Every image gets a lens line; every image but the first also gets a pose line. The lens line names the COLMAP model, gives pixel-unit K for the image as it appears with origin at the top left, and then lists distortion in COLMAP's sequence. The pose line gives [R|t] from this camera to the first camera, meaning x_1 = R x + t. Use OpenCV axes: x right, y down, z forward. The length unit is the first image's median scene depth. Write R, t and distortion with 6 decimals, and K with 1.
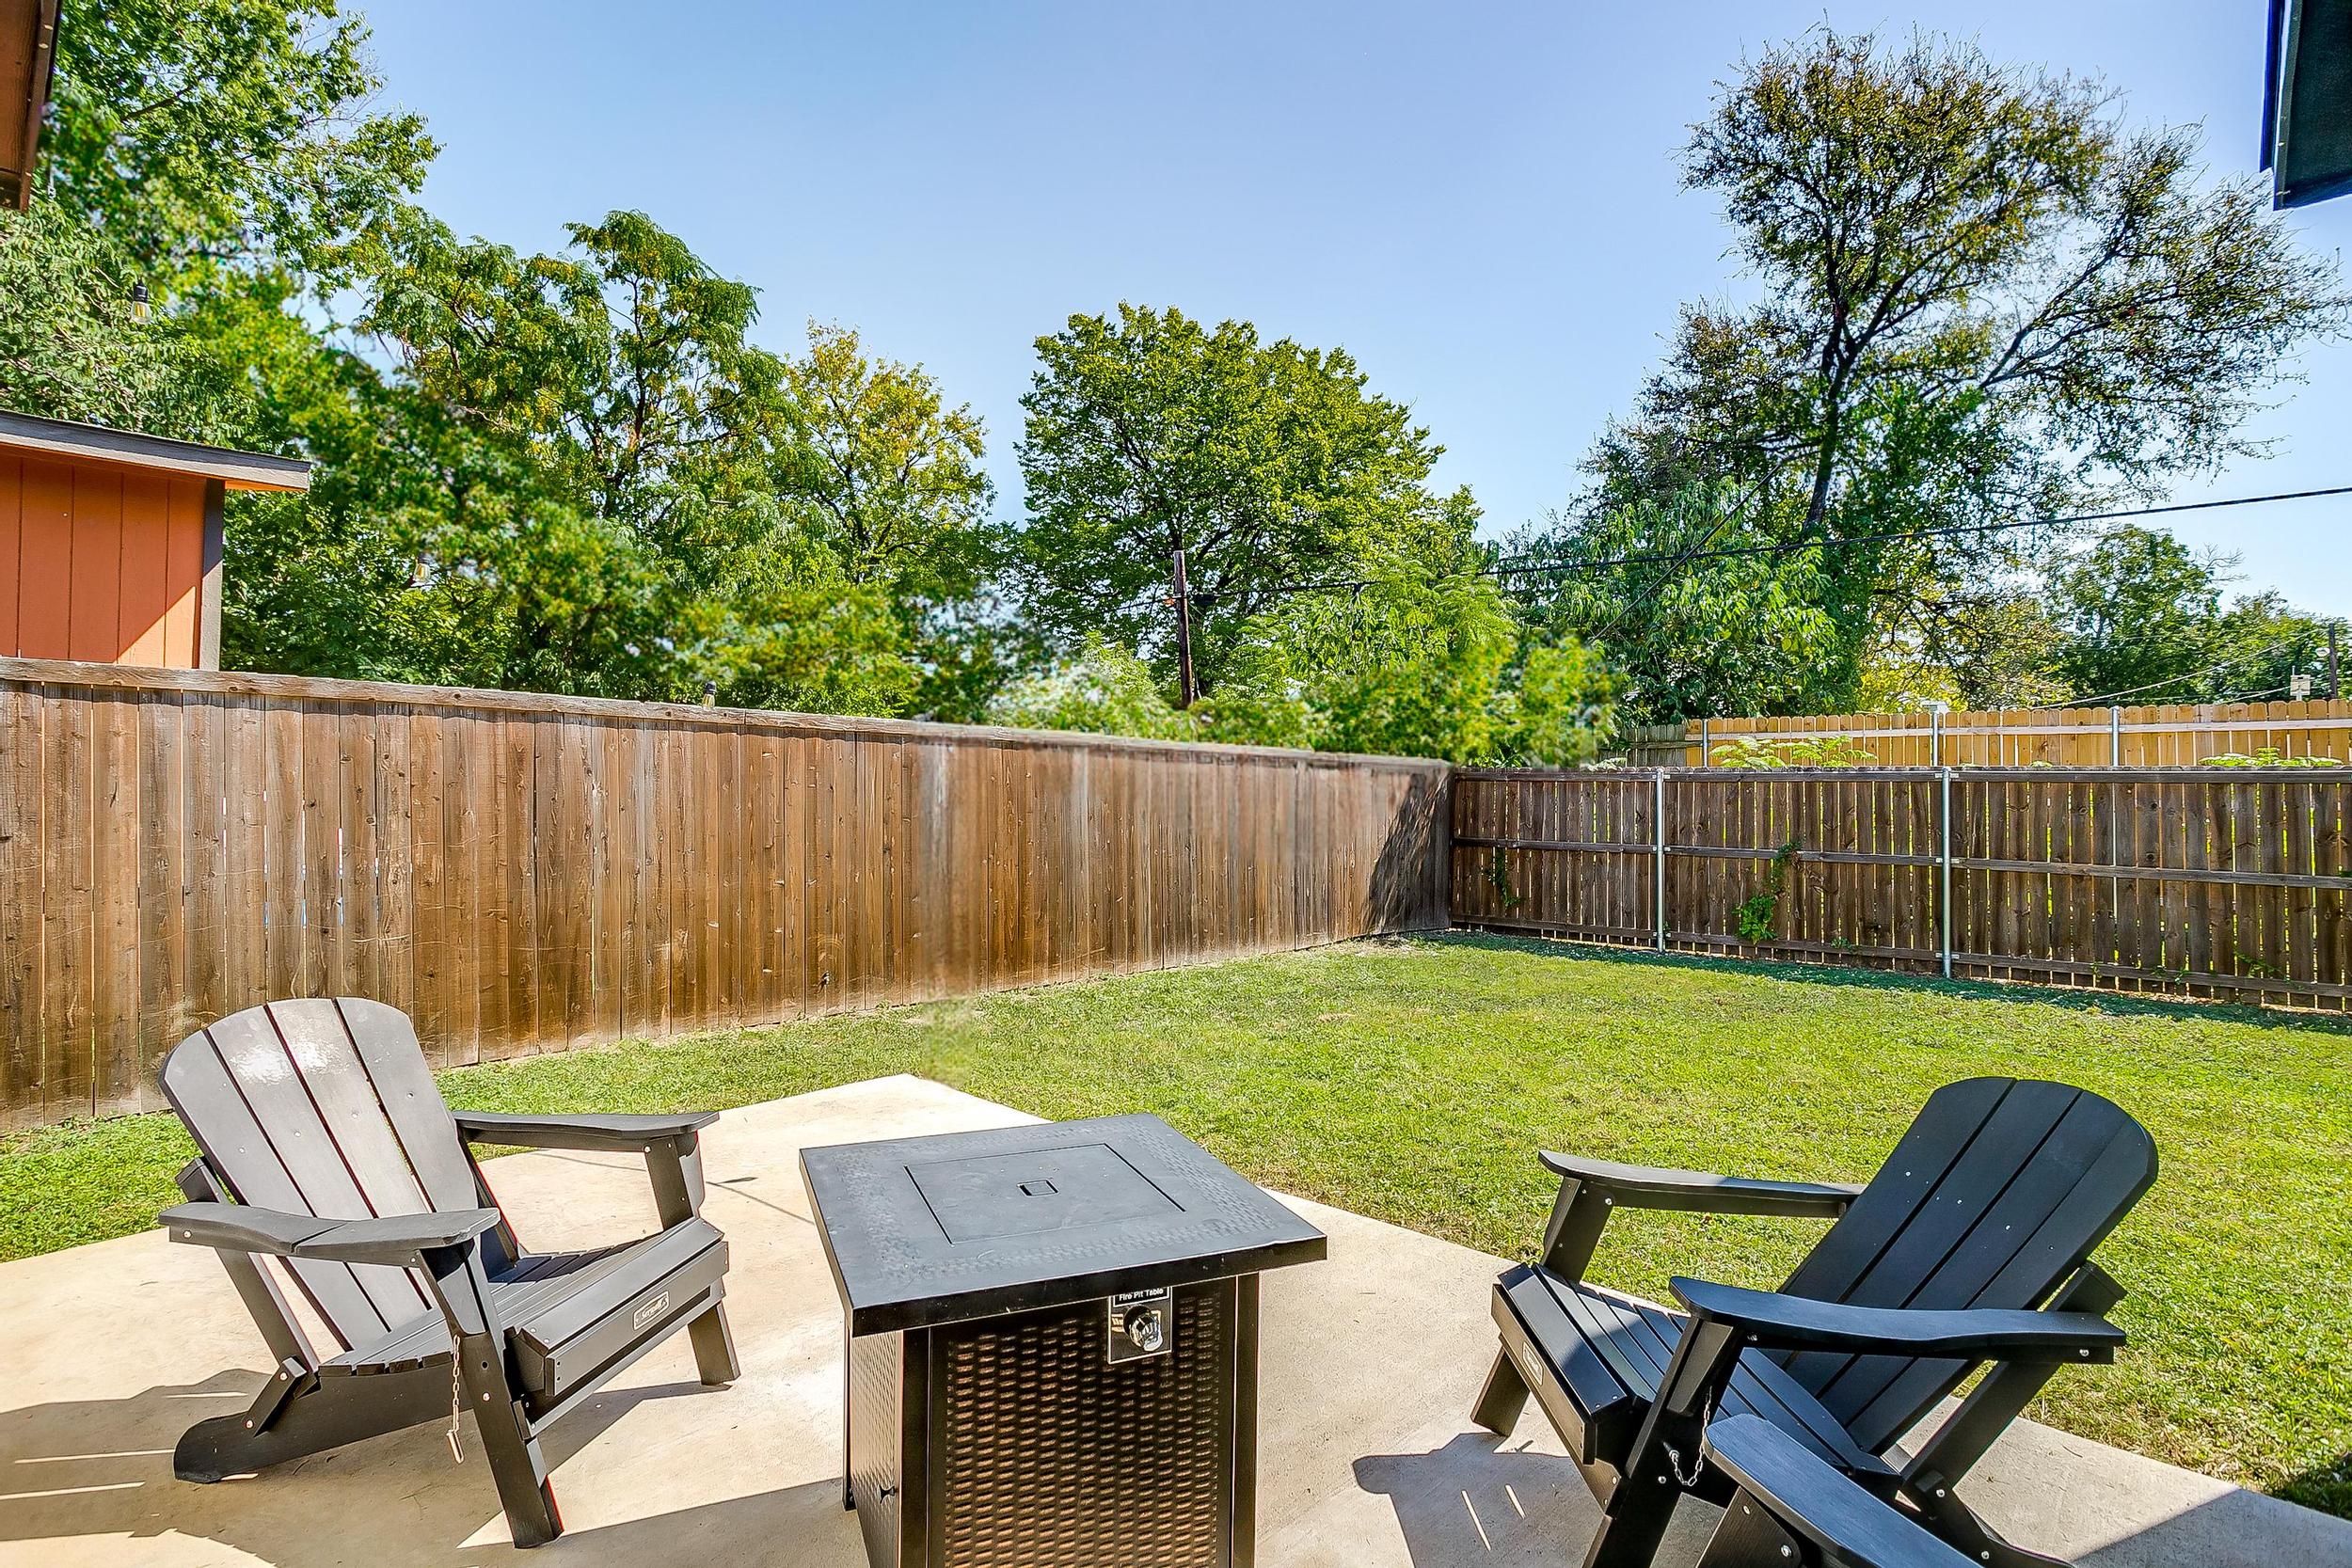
lens RADIAL K [[1170.3, 0, 1176.3], [0, 1170.3, 780.5], [0, 0, 1]] dist [-0.051413, 0.025444]
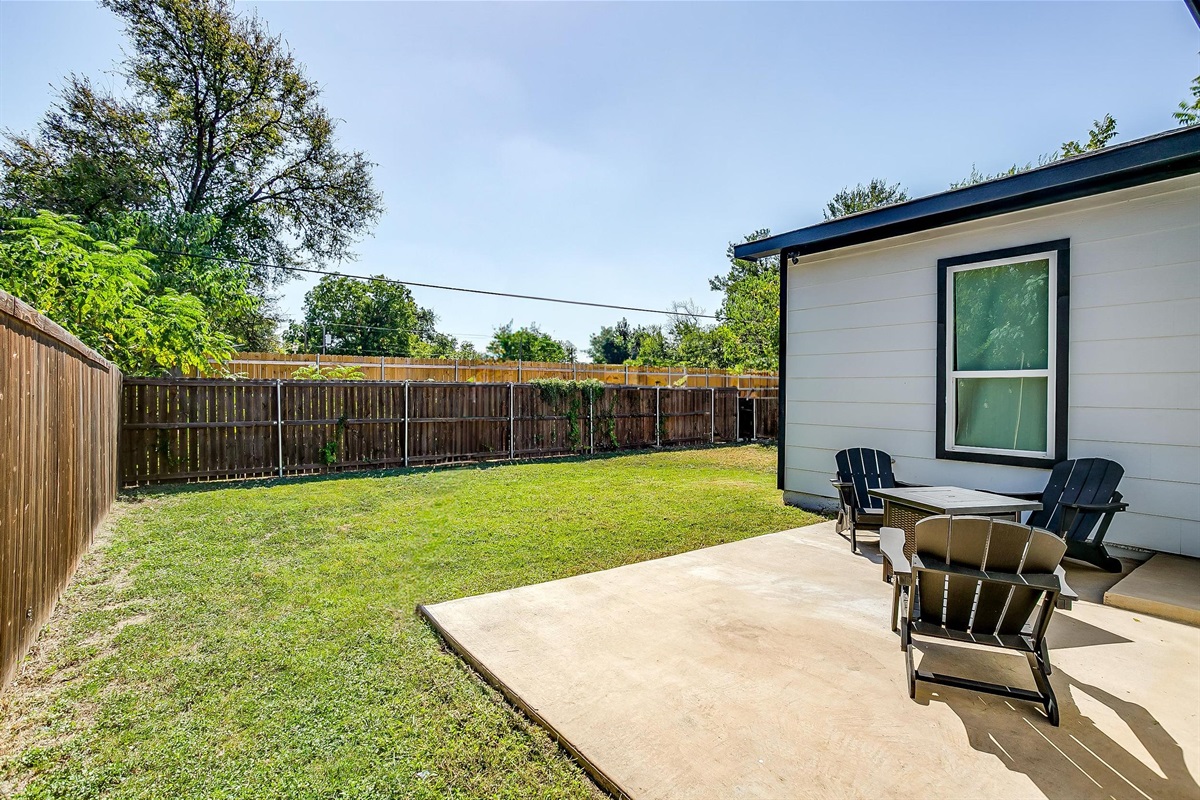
lens RADIAL K [[597.1, 0, 601.0], [0, 597.1, 393.9], [0, 0, 1]] dist [-0.032243, 0.023730]
pose [[0.180676, -0.009834, 0.983494, -0.431348], [-0.005098, 0.999927, 0.010935, 0.000038], [-0.983530, -0.006990, 0.180612, 0.326843]]
